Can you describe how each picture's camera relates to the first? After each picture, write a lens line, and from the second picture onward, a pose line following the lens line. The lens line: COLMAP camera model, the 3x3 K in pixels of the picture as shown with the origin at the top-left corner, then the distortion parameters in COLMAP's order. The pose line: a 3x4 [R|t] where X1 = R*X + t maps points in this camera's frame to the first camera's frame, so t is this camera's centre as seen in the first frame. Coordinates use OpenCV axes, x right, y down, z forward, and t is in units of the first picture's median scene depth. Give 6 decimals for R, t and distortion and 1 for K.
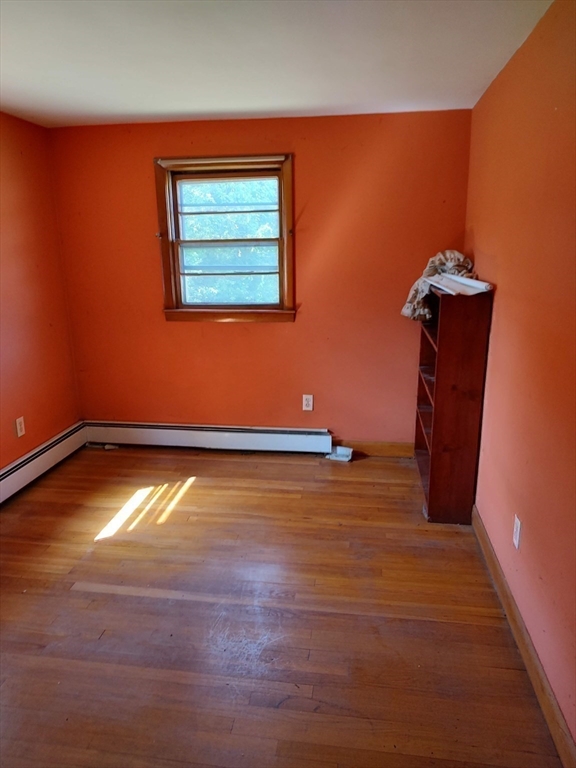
lens RADIAL K [[555.5, 0, 286.3], [0, 555.5, 384.2], [0, 0, 1]] dist [-0.000084, -0.006584]
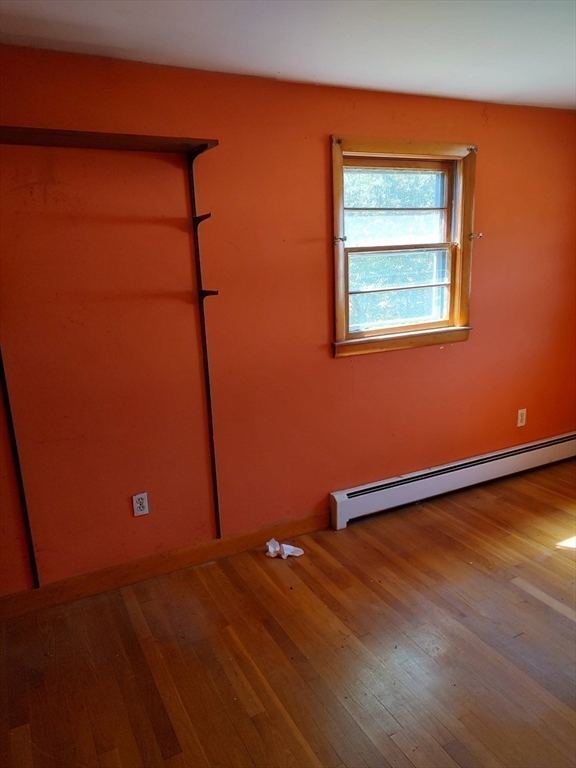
lens RADIAL K [[555.5, 0, 286.4], [0, 555.5, 385.3], [0, 0, 1]] dist [-0.000084, -0.006584]
pose [[0.577124, 0.176875, -0.797272, 0.114318], [-0.167567, 0.981139, 0.096369, -0.012433], [0.799280, 0.077980, 0.595878, 0.030278]]
